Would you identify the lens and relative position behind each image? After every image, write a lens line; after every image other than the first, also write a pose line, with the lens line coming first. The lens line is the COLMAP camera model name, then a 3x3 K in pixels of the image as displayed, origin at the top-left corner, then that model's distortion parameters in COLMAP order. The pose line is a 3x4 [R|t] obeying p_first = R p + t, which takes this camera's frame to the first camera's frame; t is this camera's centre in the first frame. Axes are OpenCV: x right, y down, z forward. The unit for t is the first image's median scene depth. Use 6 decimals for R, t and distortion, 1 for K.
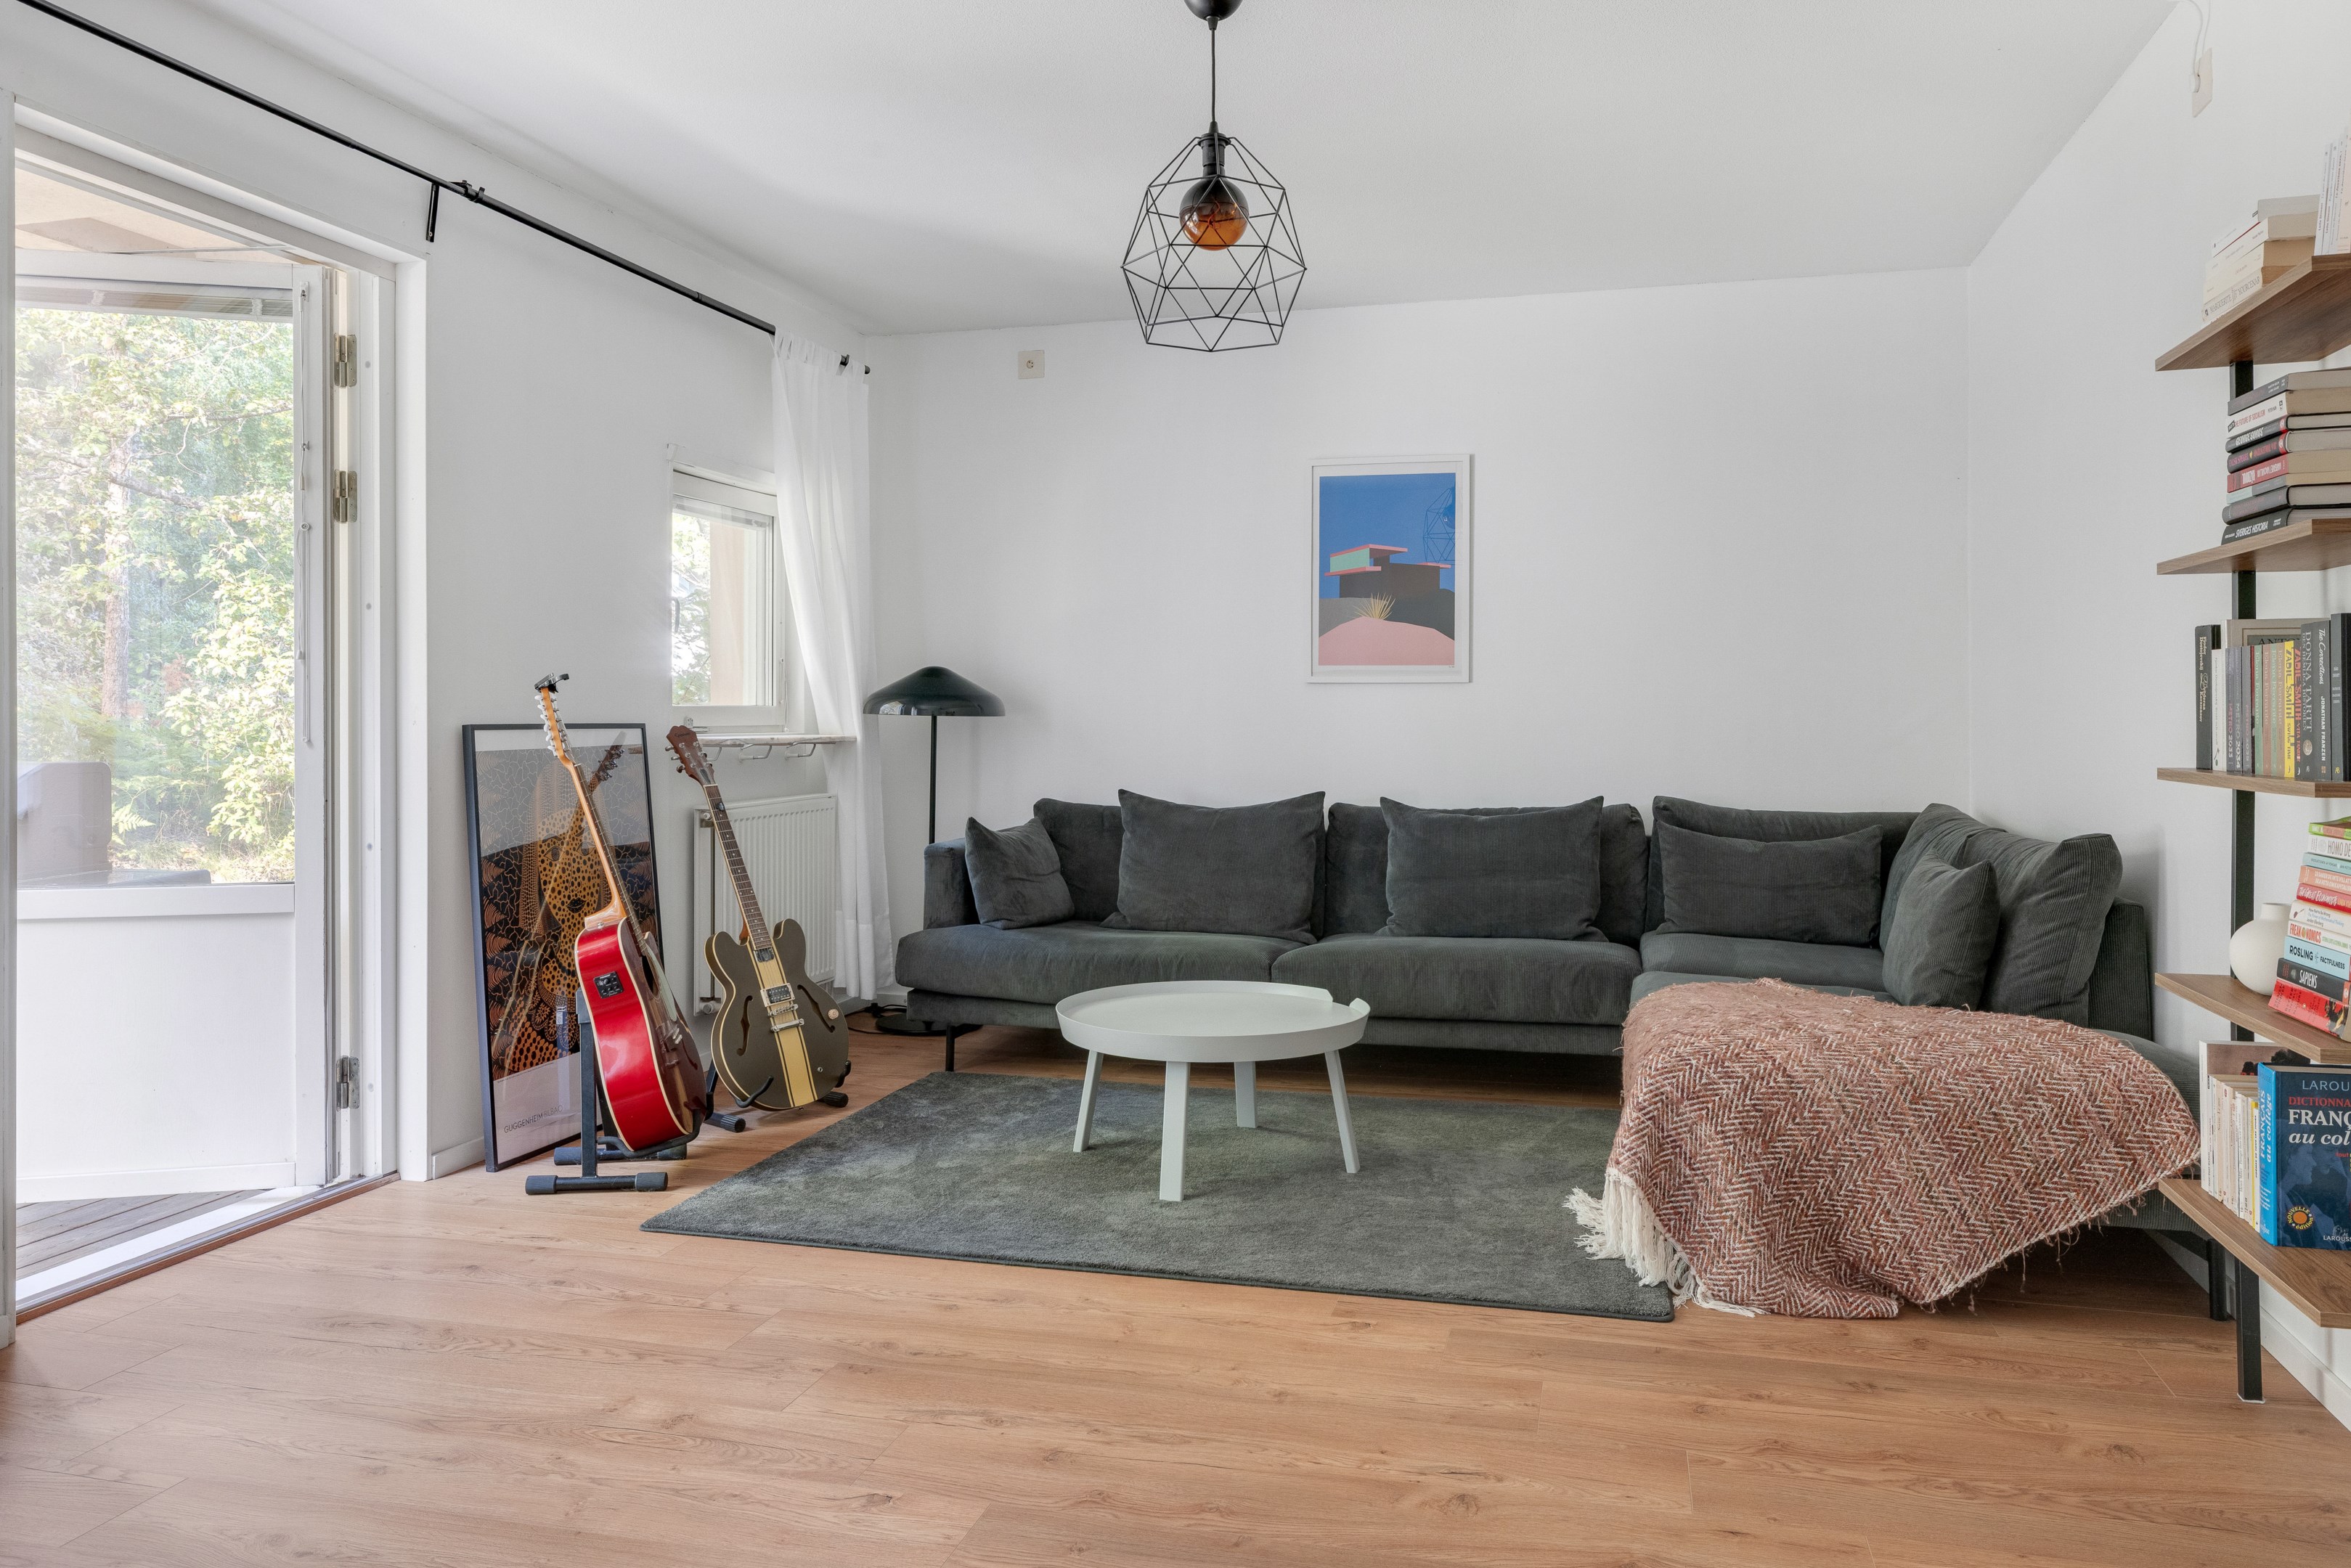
lens RADIAL K [[1652.6, 0, 1182.3], [0, 1652.6, 707.2], [0, 0, 1]] dist [-0.001296, -0.000201]
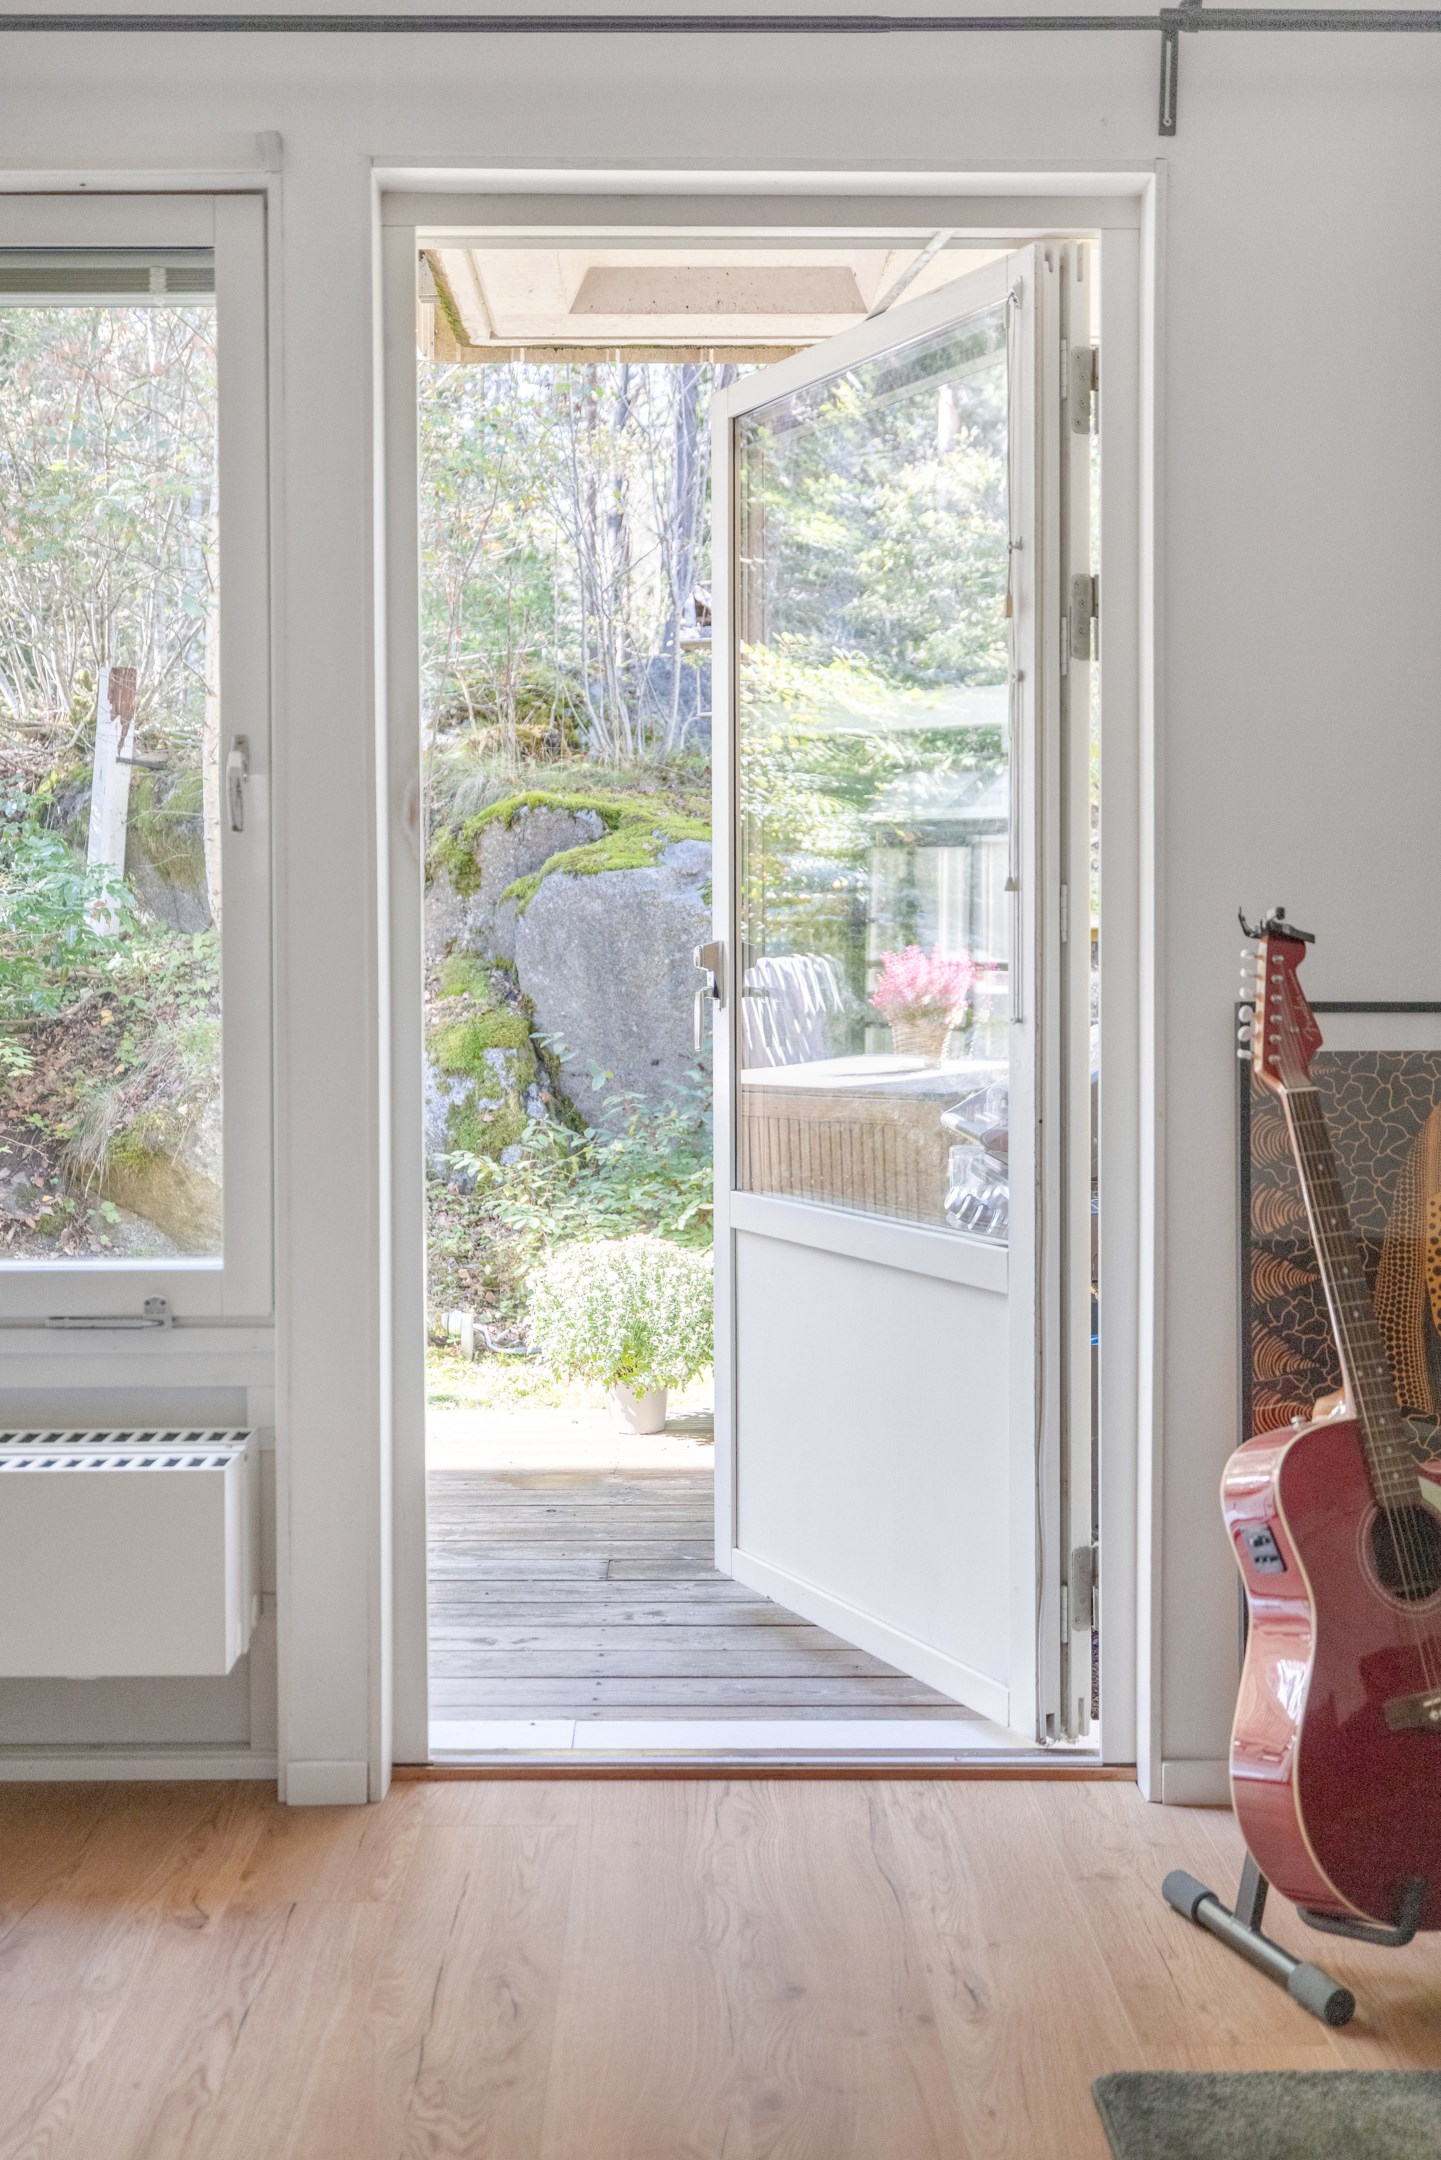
lens RADIAL K [[2117.3, 0, 689.1], [0, 2117.3, 982.6], [0, 0, 1]] dist [0.006476, 0.003664]
pose [[0.259094, 0.020063, -0.965644, 0.206405], [0.002896, 0.999764, 0.021549, -0.011963], [0.965848, -0.008379, 0.258975, 0.676786]]
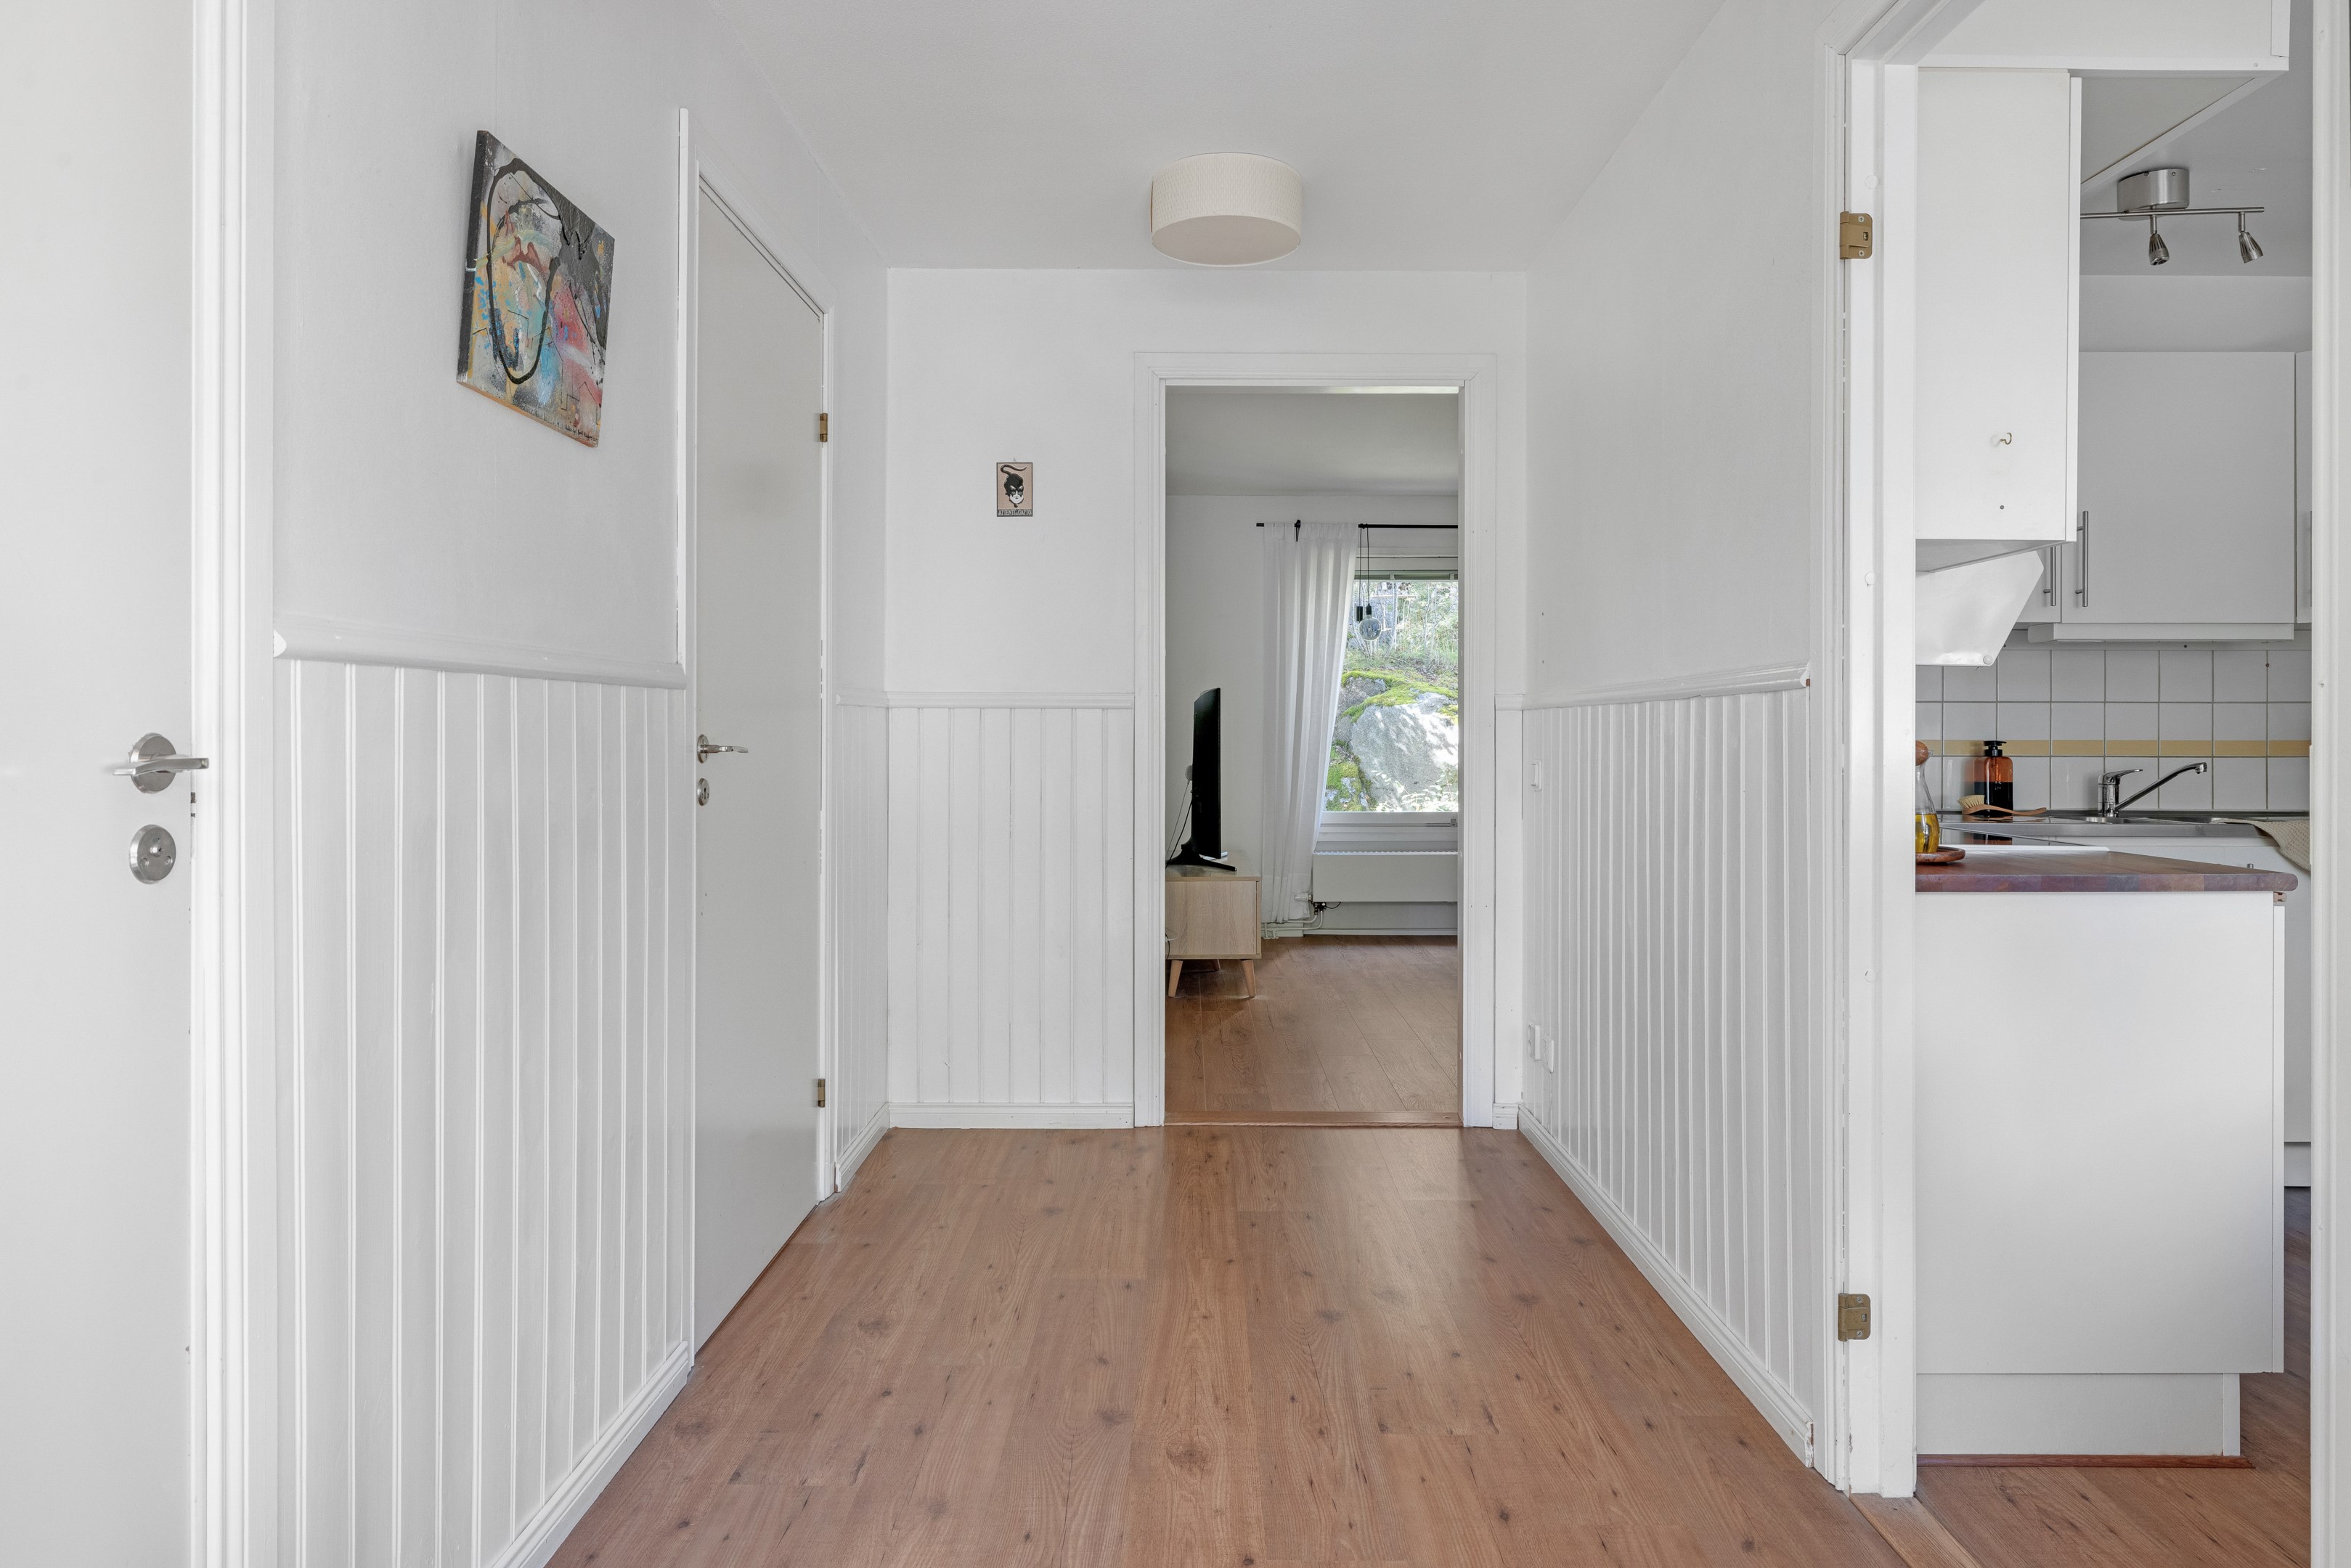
lens RADIAL K [[1445.1, 0, 1181.3], [0, 1445.1, 726.2], [0, 0, 1]] dist [-0.000957, -0.000185]
pose [[0.255082, -0.001987, -0.966917, 1.429237], [-0.002019, 0.999995, -0.002588, -0.016117], [0.966917, 0.002612, 0.255077, -0.265398]]
